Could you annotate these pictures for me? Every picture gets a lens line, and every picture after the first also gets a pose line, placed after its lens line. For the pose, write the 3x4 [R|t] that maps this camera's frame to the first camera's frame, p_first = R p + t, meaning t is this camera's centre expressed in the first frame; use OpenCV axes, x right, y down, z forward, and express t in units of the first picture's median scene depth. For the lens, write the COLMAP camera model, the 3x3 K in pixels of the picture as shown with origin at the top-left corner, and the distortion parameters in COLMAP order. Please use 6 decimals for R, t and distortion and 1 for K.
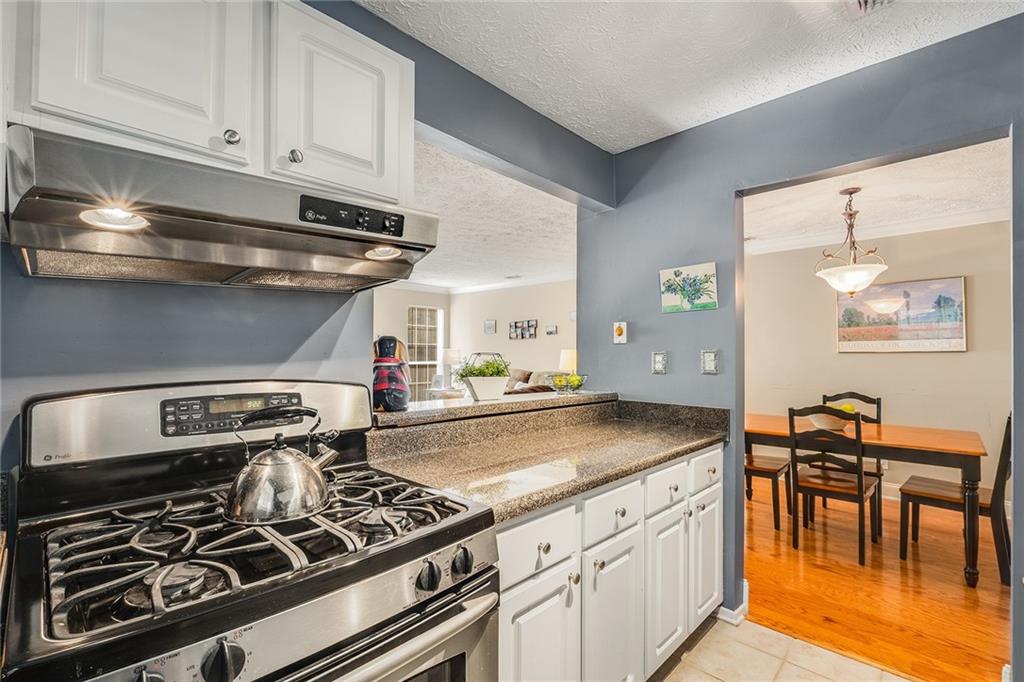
lens RADIAL K [[456.8, 0, 515.2], [0, 456.8, 344.6], [0, 0, 1]] dist [-0.002082, -0.000037]
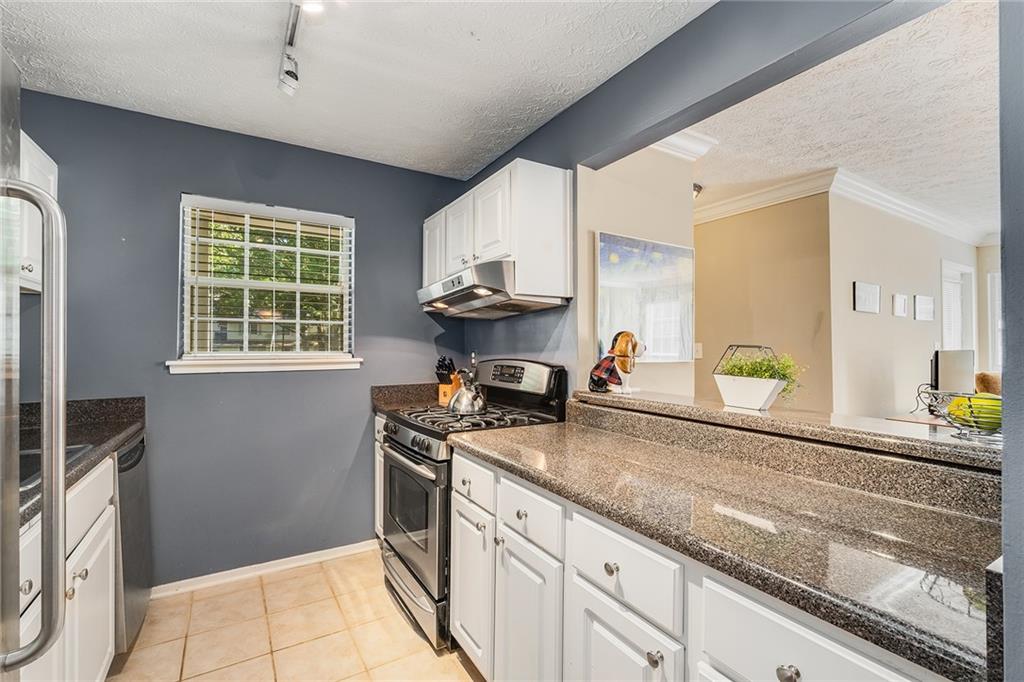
lens RADIAL K [[456.8, 0, 515.2], [0, 456.8, 344.6], [0, 0, 1]] dist [-0.002082, -0.000037]
pose [[-0.251841, -0.007583, -0.967739, 0.621238], [0.015632, 0.999807, -0.011902, 0.016196], [0.967642, -0.018125, -0.251673, 0.666718]]
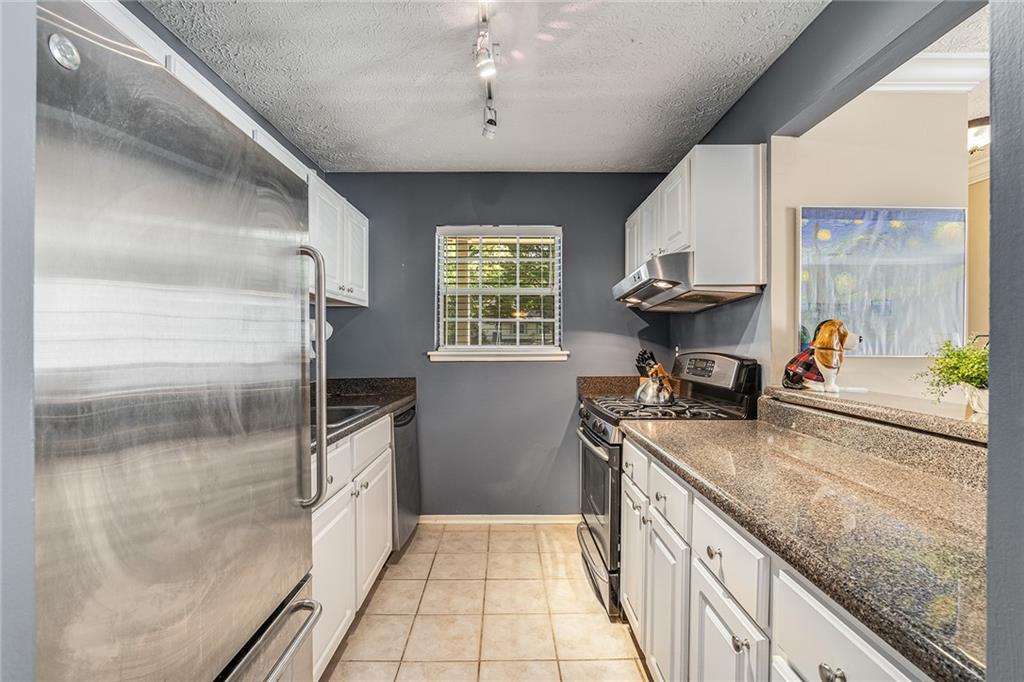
lens RADIAL K [[463.0, 0, 513.0], [0, 463.0, 348.6], [0, 0, 1]] dist [-0.000895, 0.000266]
pose [[-0.717599, 0.005899, -0.696432, 0.625437], [0.012830, 0.999906, -0.004750, 0.026664], [0.696339, -0.012343, -0.717607, 0.812538]]
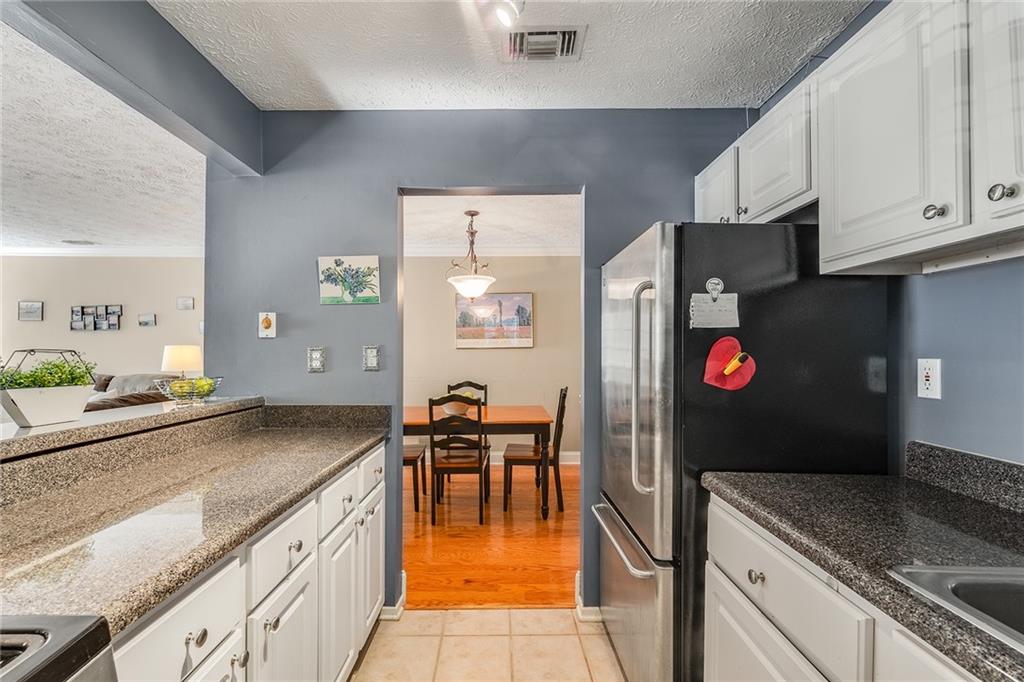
lens RADIAL K [[457.3, 0, 506.5], [0, 457.3, 343.3], [0, 0, 1]] dist [-0.003058, -0.000173]
pose [[0.723074, 0.006335, 0.690741, -0.032105], [-0.009571, 0.999954, 0.000848, 0.002698], [-0.690704, -0.007224, 0.723102, 0.089226]]
